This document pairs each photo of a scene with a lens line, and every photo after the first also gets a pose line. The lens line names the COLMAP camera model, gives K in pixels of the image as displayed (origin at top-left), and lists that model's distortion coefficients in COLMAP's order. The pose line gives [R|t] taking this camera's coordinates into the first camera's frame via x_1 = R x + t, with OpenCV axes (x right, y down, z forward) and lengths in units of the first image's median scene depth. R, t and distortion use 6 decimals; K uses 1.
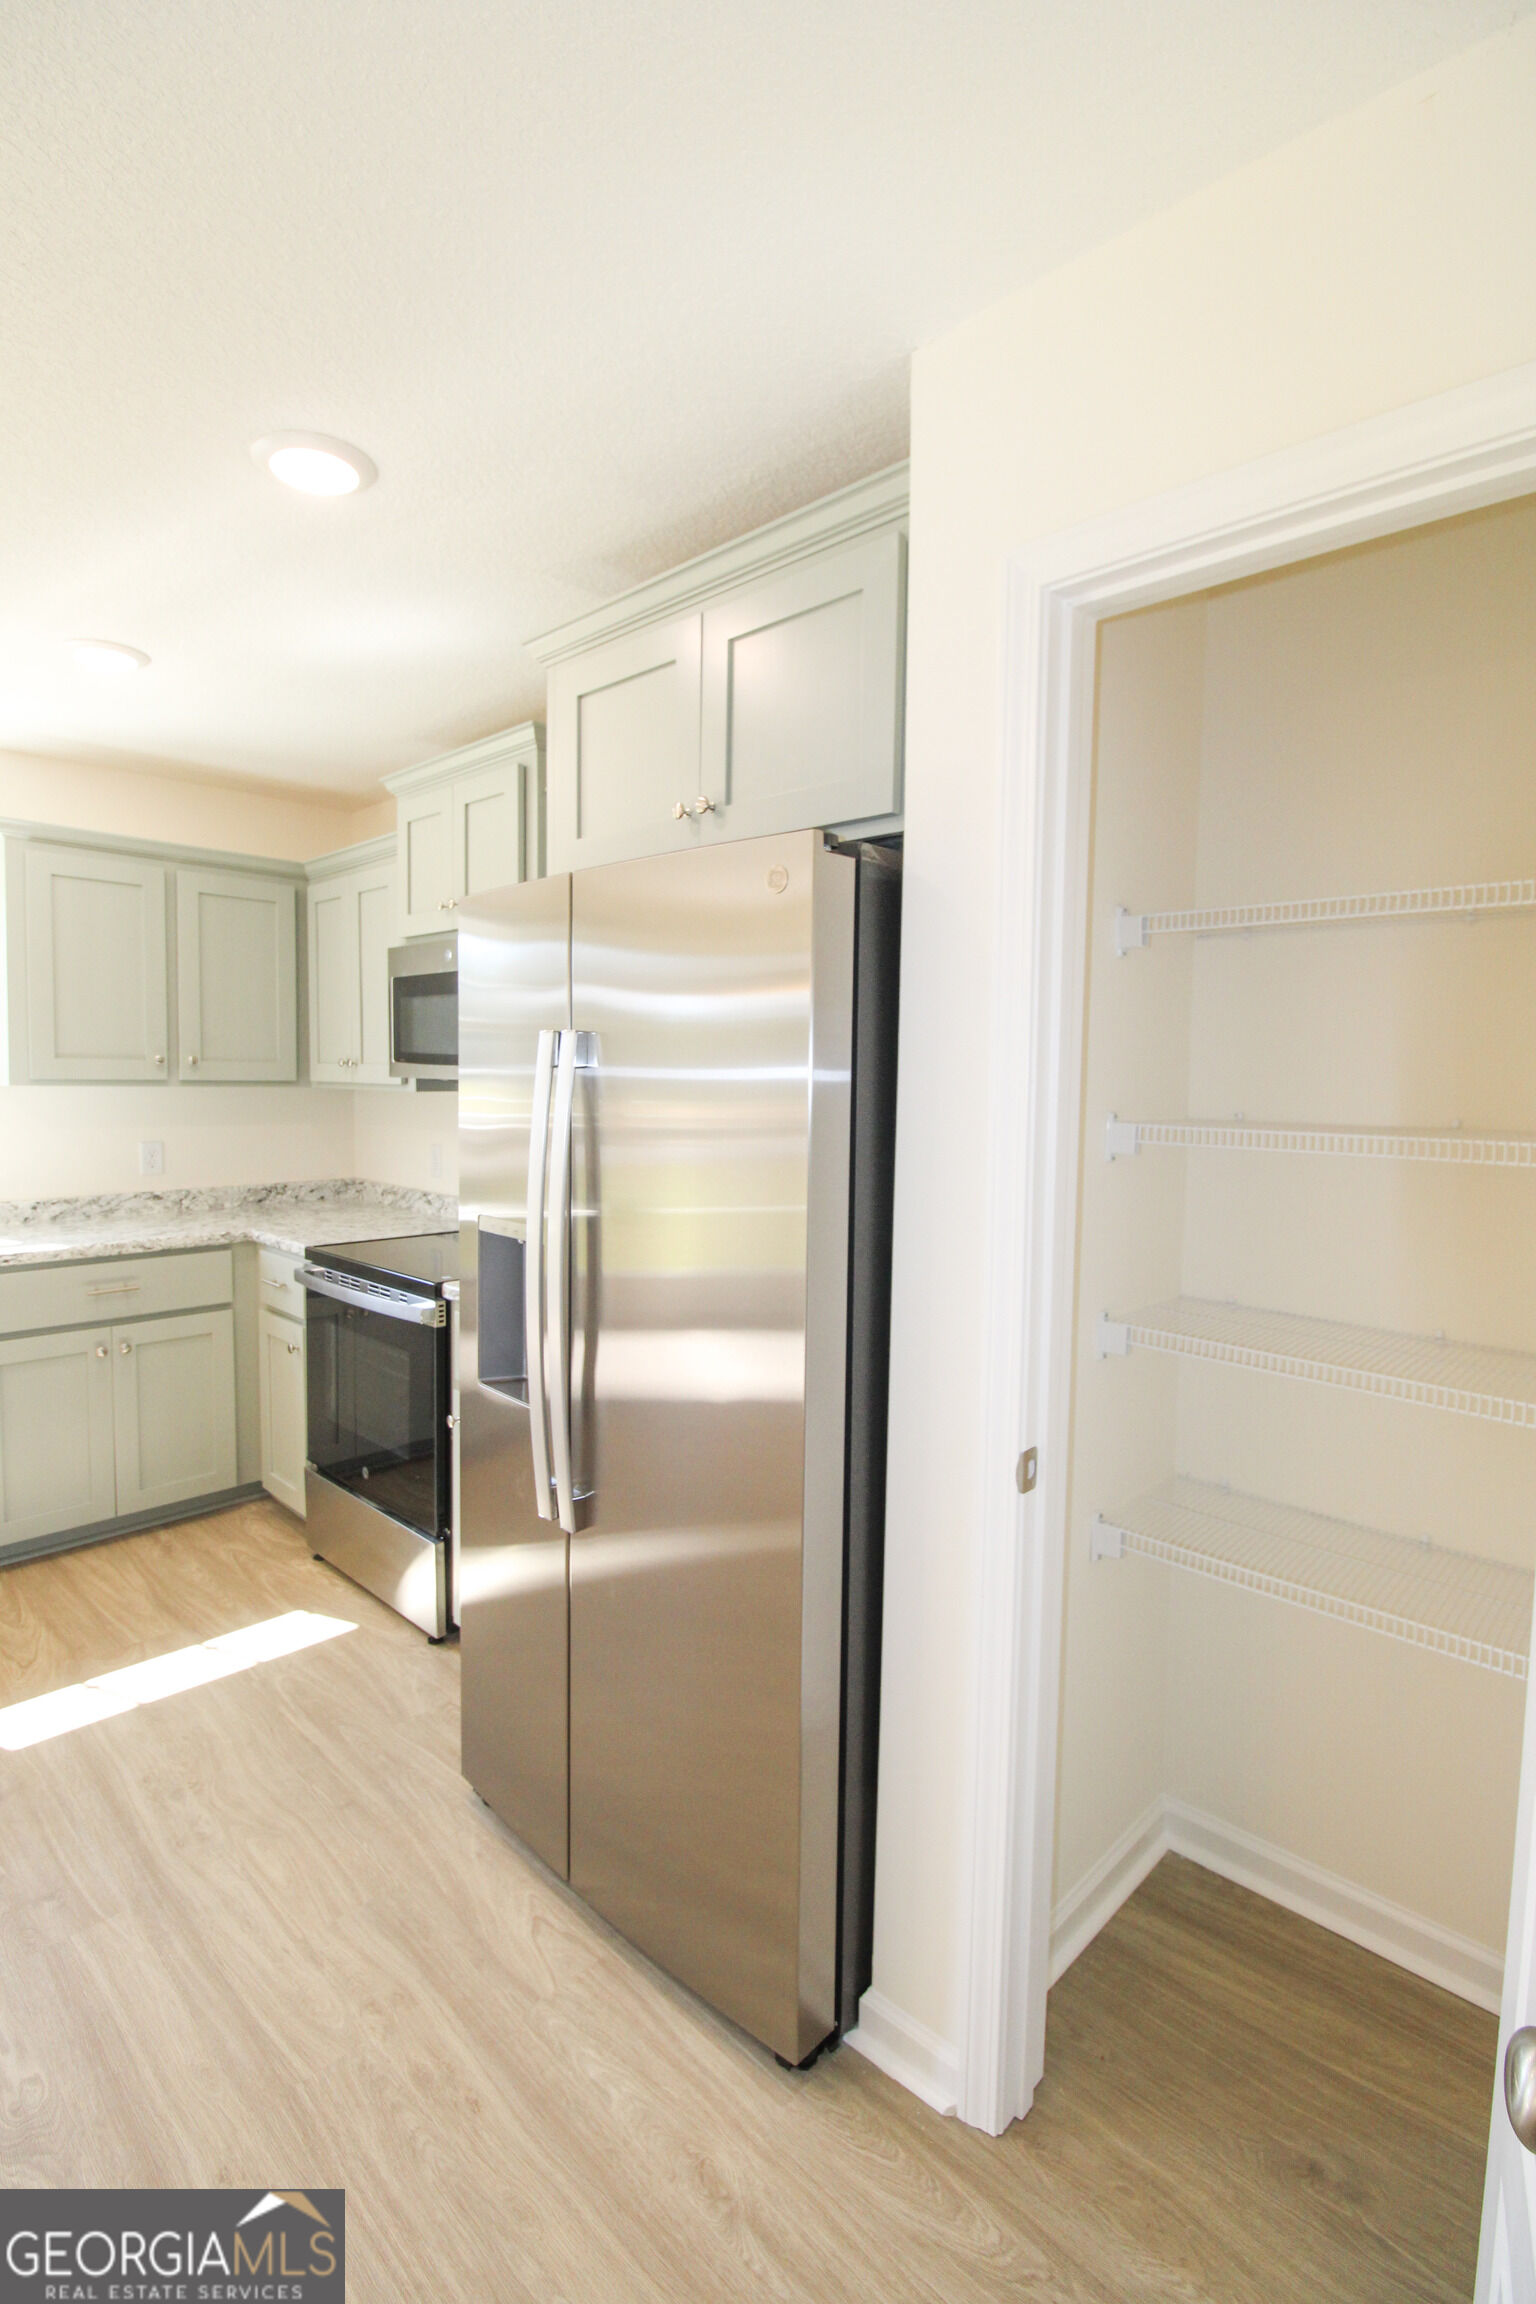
lens RADIAL K [[1074.0, 0, 792.6], [0, 1074.0, 1141.7], [0, 0, 1]] dist [-0.002916, -0.010847]
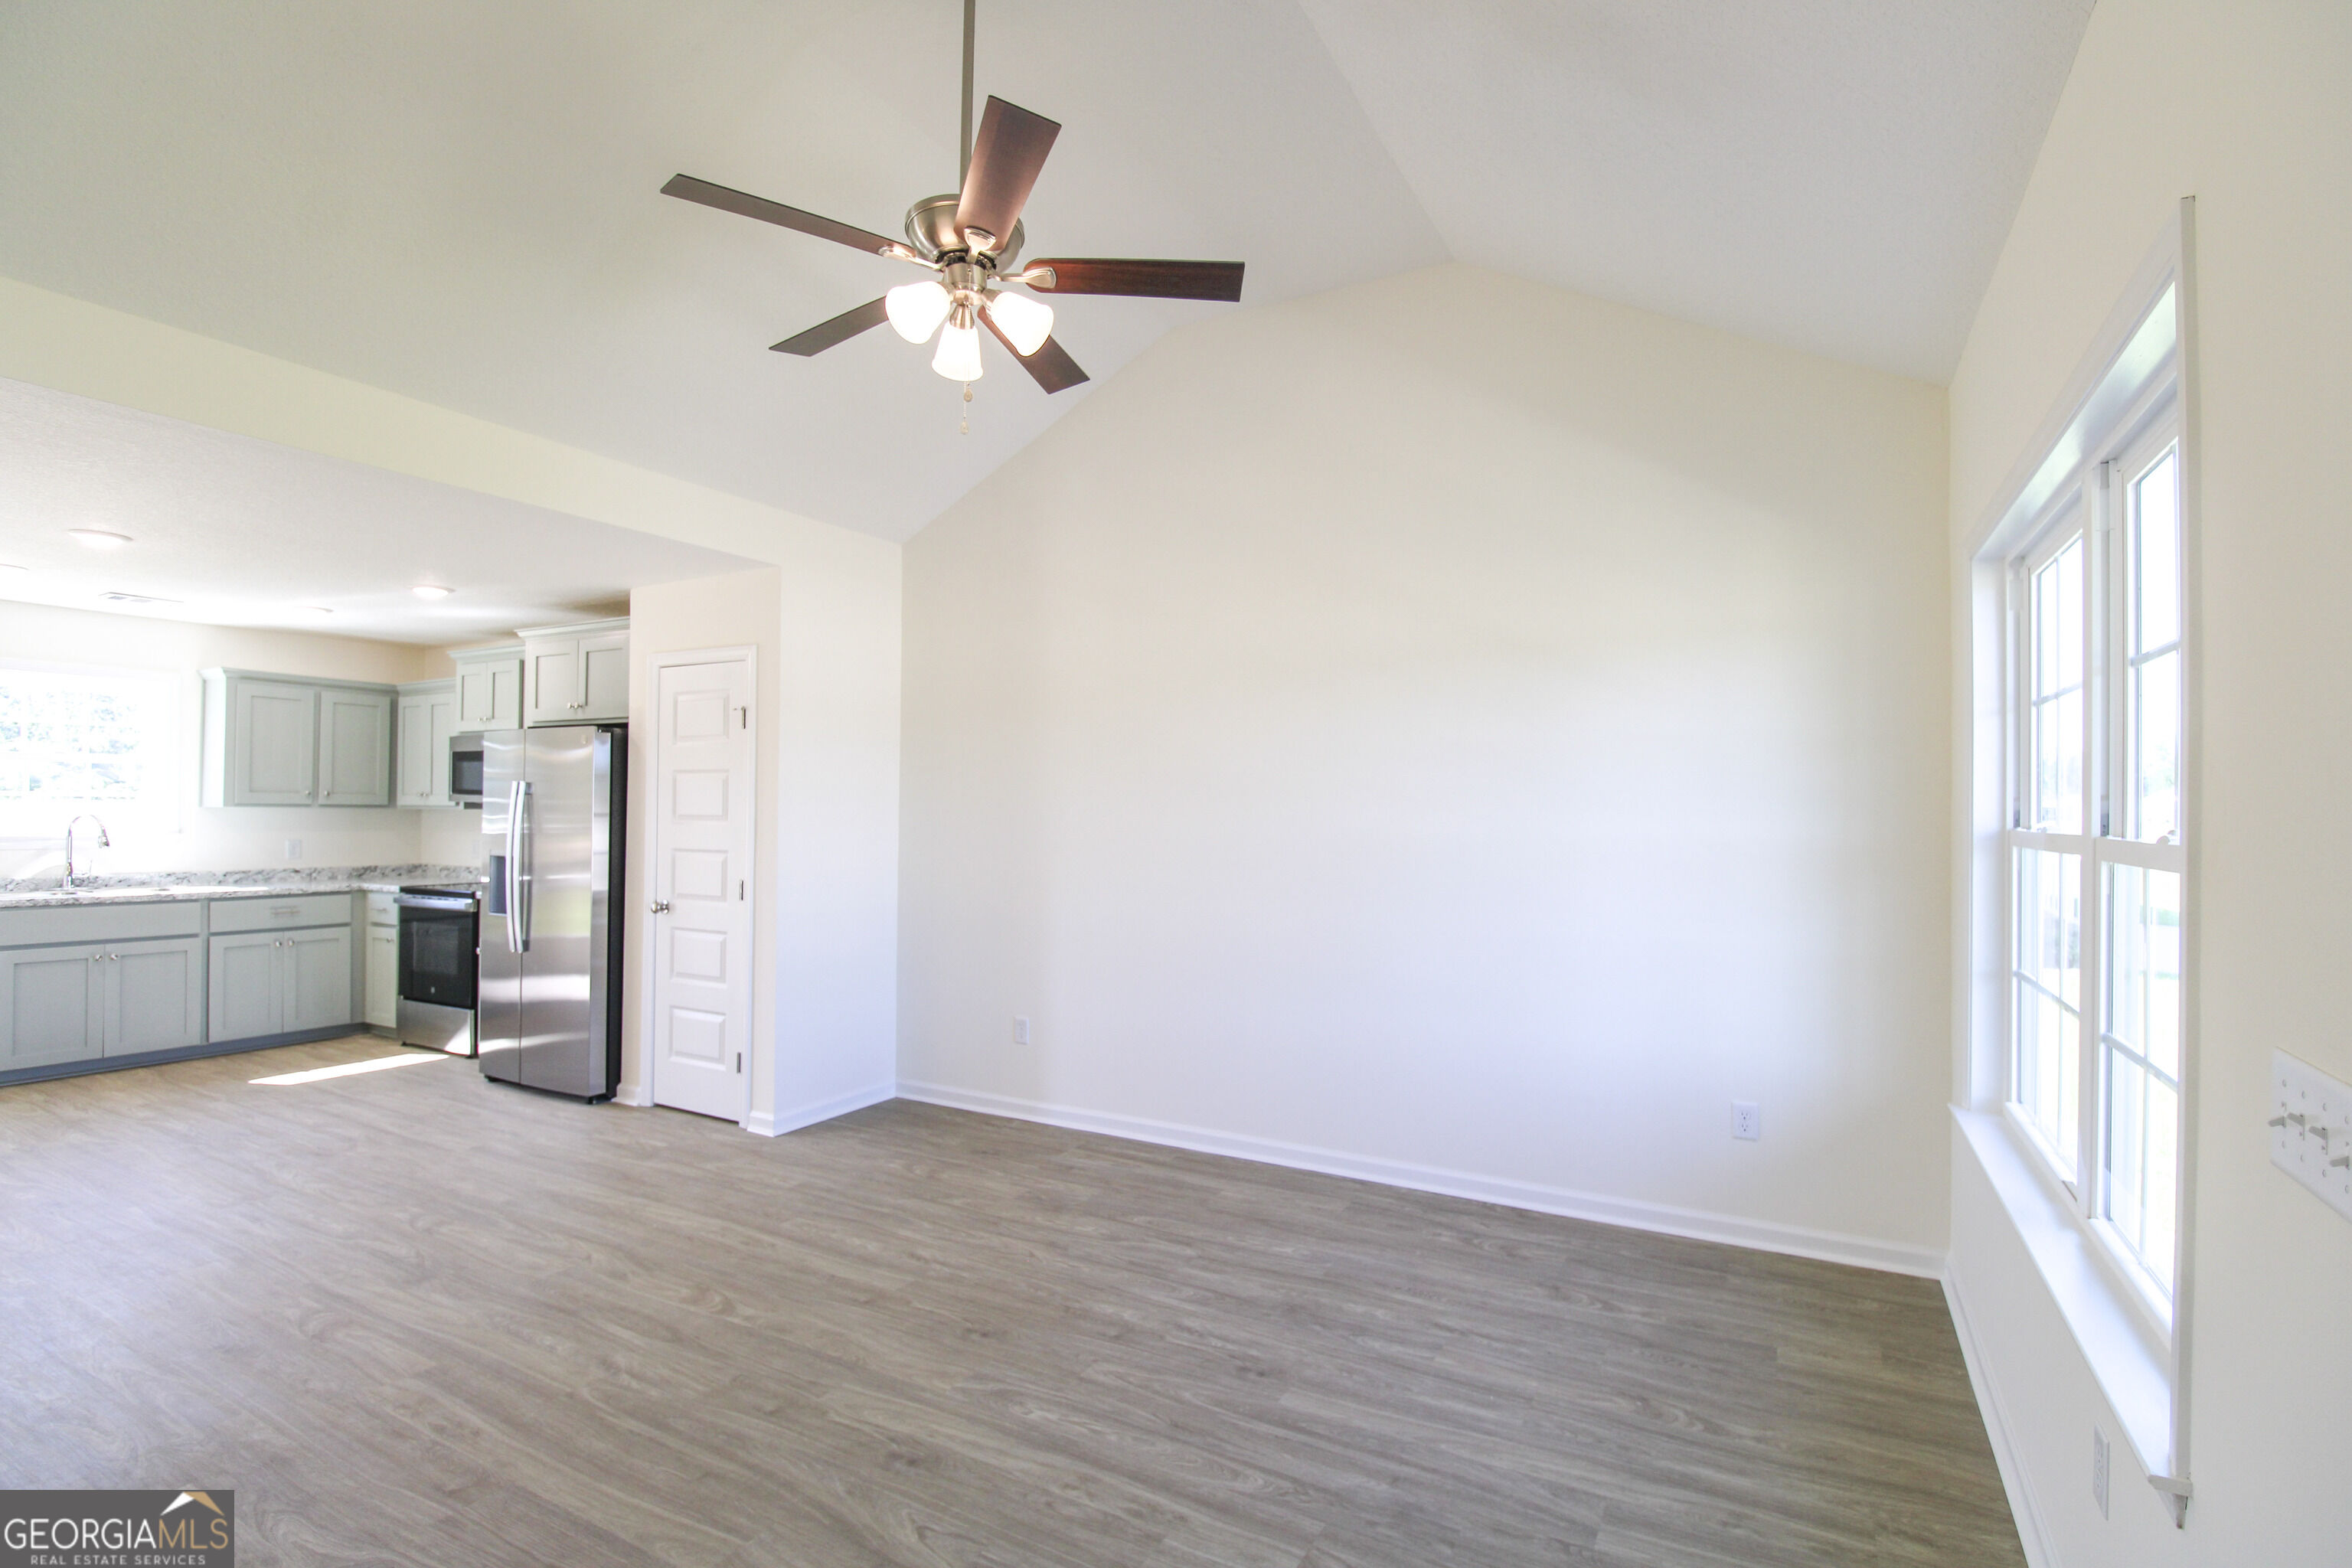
lens RADIAL K [[1096.3, 0, 1183.0], [0, 1096.3, 801.4], [0, 0, 1]] dist [-0.002916, -0.010847]
pose [[0.969144, -0.004954, 0.246445, 0.441908], [0.022748, 0.997329, -0.069407, 0.111148], [-0.245443, 0.072871, 0.966668, -1.284768]]
